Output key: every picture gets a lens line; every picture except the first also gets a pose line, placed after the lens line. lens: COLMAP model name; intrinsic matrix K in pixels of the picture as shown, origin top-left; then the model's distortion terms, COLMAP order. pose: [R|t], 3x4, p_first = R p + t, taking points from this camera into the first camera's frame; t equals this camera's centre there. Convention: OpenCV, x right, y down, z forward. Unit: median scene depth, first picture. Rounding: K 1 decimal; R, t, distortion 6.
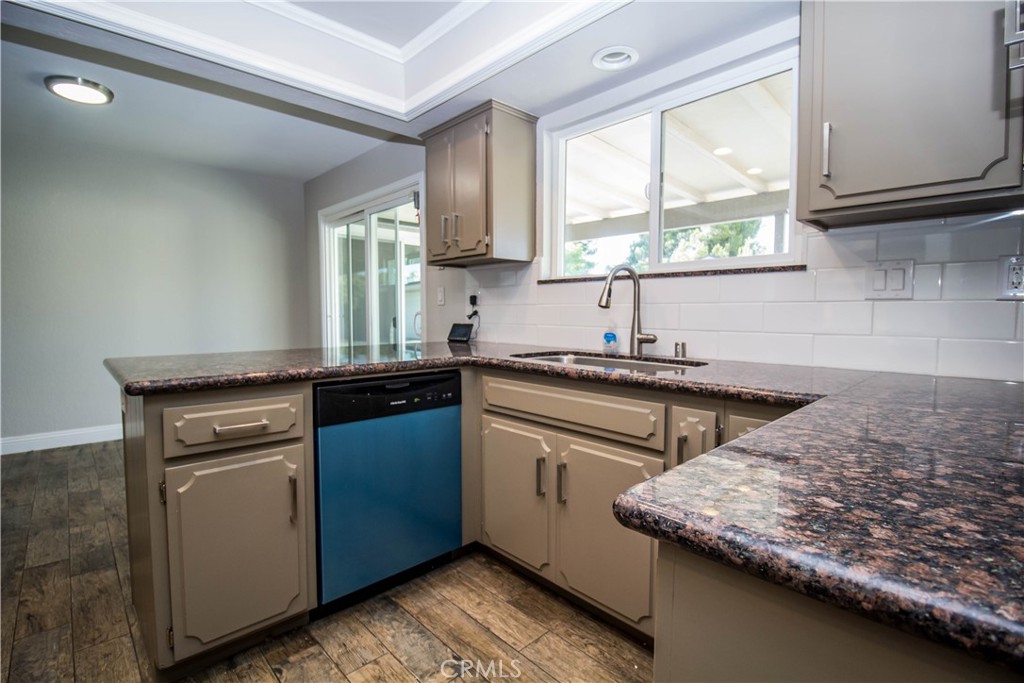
lens RADIAL K [[478.6, 0, 516.5], [0, 478.6, 338.0], [0, 0, 1]] dist [0.002676, -0.011745]
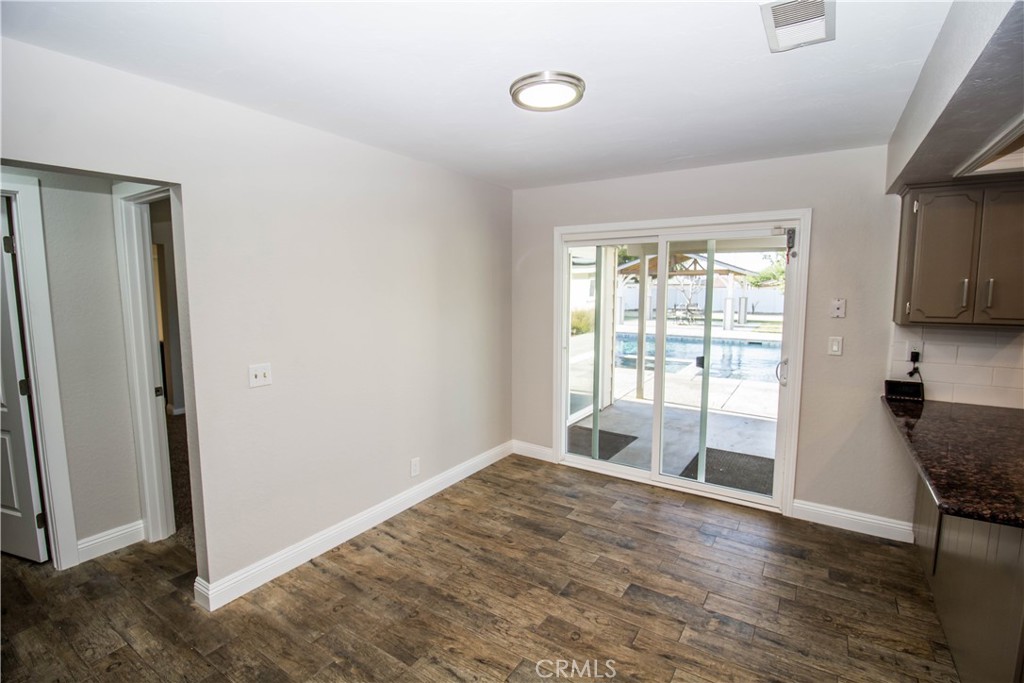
lens RADIAL K [[475.5, 0, 513.7], [0, 475.5, 338.4], [0, 0, 1]] dist [-0.000704, -0.013544]
pose [[0.972555, -0.025060, 0.231319, -1.092455], [0.013650, 0.998616, 0.050793, -0.175596], [-0.232271, -0.046242, 0.971551, 0.274775]]
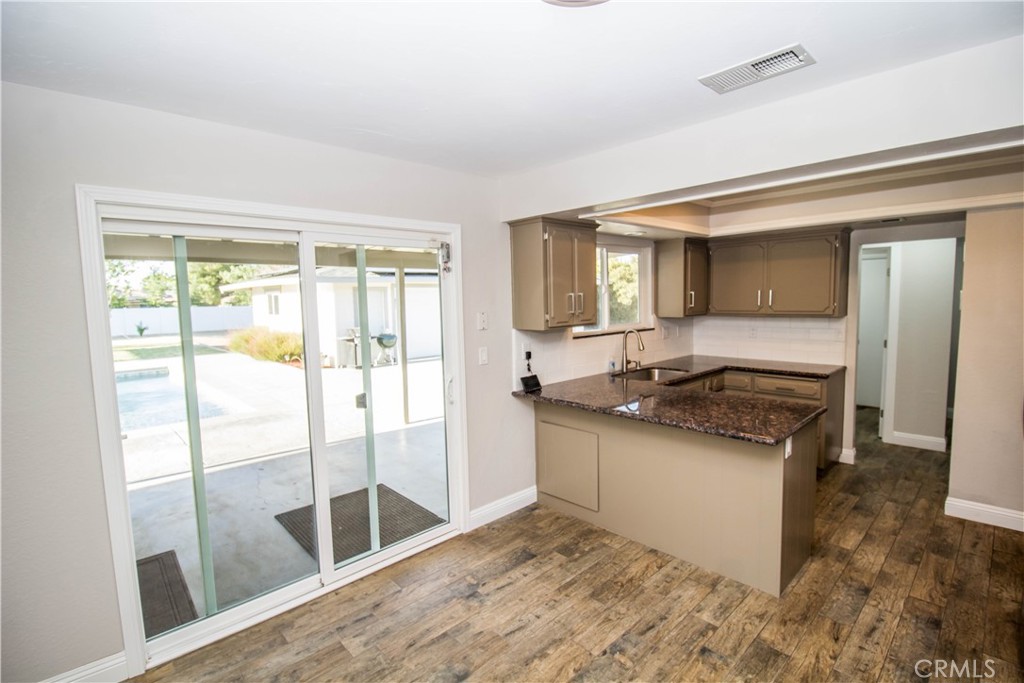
lens RADIAL K [[475.5, 0, 513.7], [0, 475.5, 338.4], [0, 0, 1]] dist [-0.000704, -0.013544]
pose [[0.004204, -0.089063, 0.996017, -1.282912], [0.080614, 0.992814, 0.088436, -0.231285], [-0.996737, 0.079921, 0.011354, 1.026368]]
